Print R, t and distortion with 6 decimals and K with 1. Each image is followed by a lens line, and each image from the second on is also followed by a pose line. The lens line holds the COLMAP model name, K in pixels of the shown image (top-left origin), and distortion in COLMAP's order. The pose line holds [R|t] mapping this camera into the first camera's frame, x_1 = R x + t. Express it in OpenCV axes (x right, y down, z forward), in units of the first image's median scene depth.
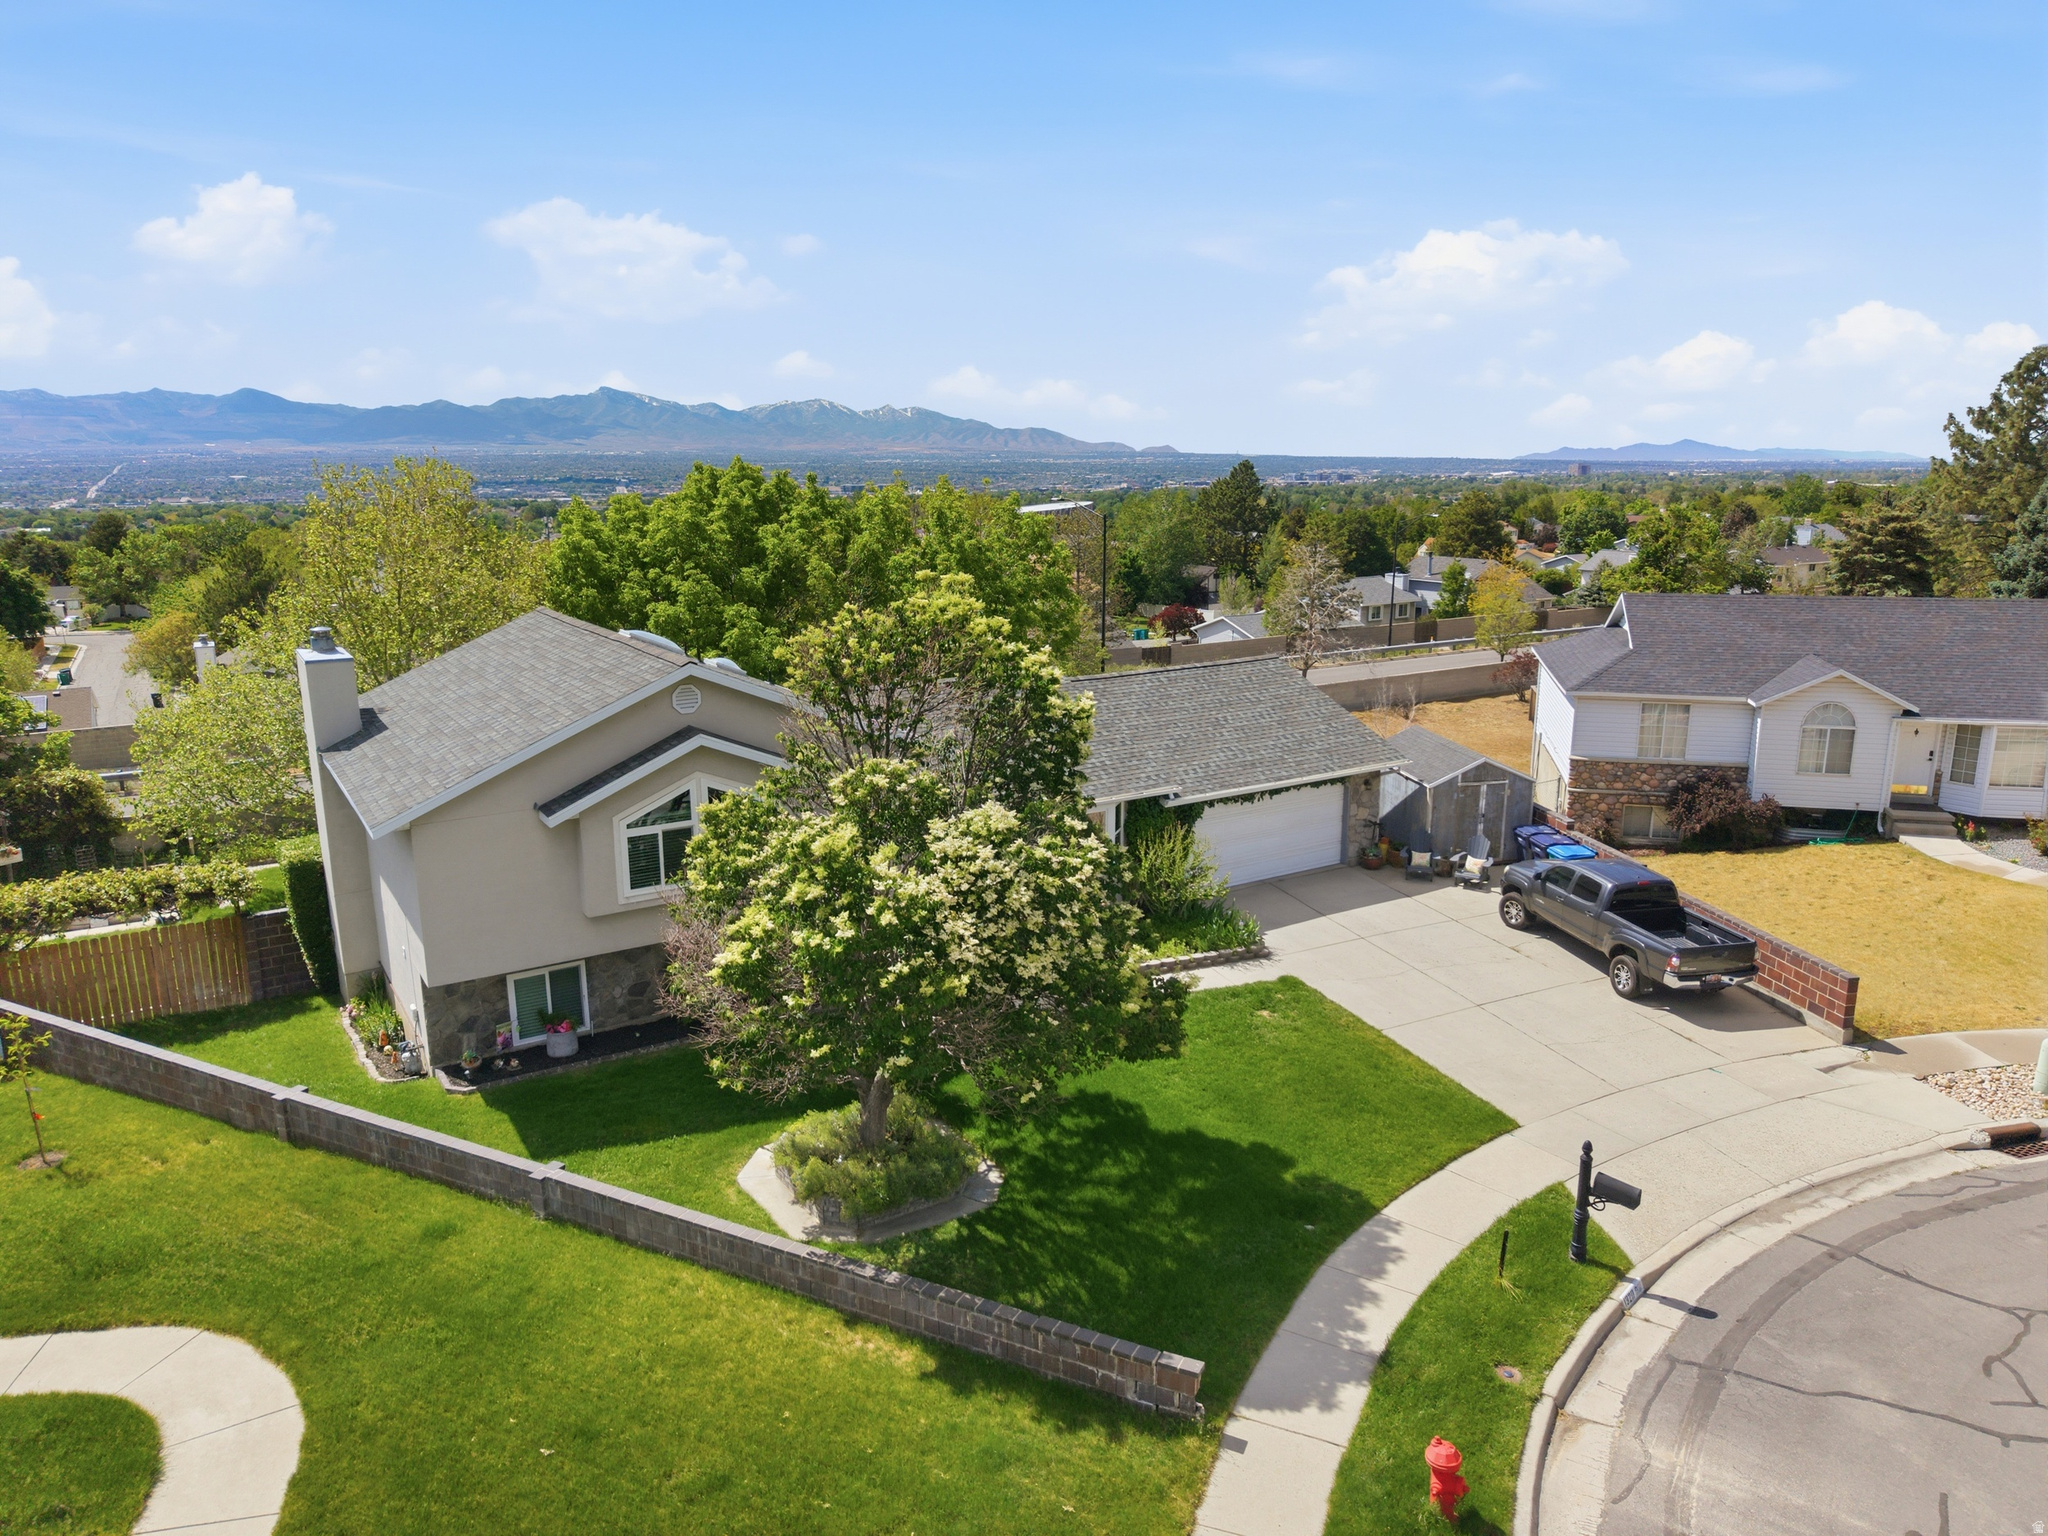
lens RADIAL K [[1364.7, 0, 1027.6], [0, 1364.7, 763.9], [0, 0, 1]] dist [0.022188, -0.020850]
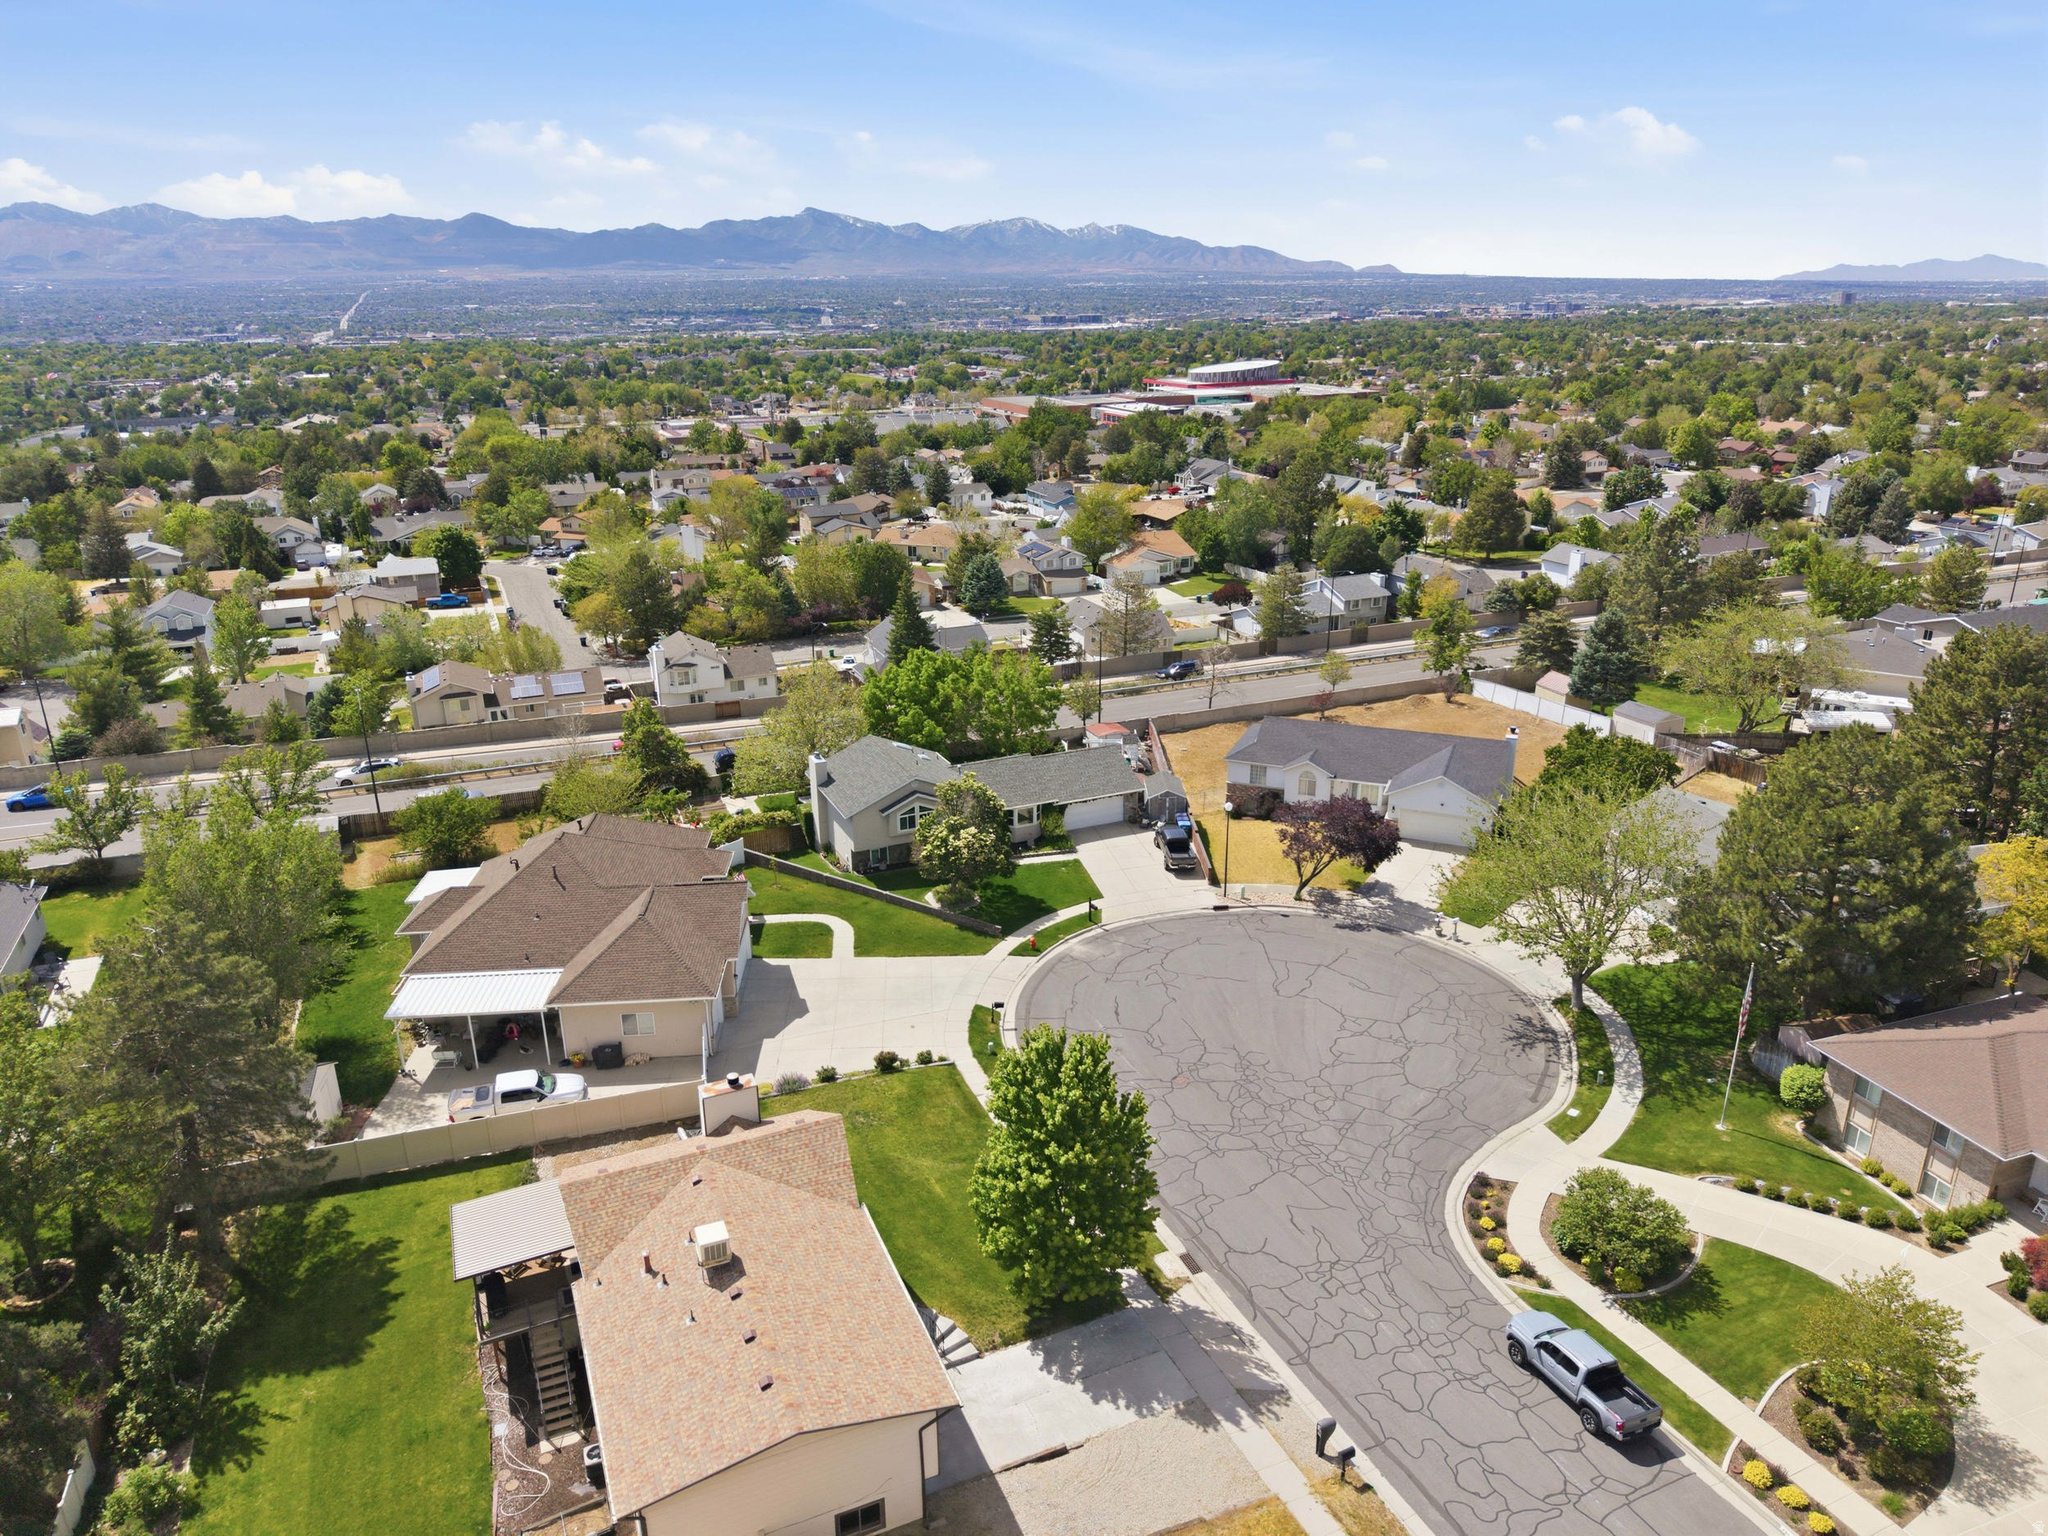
lens RADIAL K [[1364.7, 0, 1035.1], [0, 1364.7, 763.4], [0, 0, 1]] dist [0.022188, -0.020850]
pose [[0.990451, 0.044953, -0.130332, 0.526294], [-0.029116, 0.992229, 0.120969, -0.510303], [0.134757, -0.116019, 0.984063, -2.447532]]
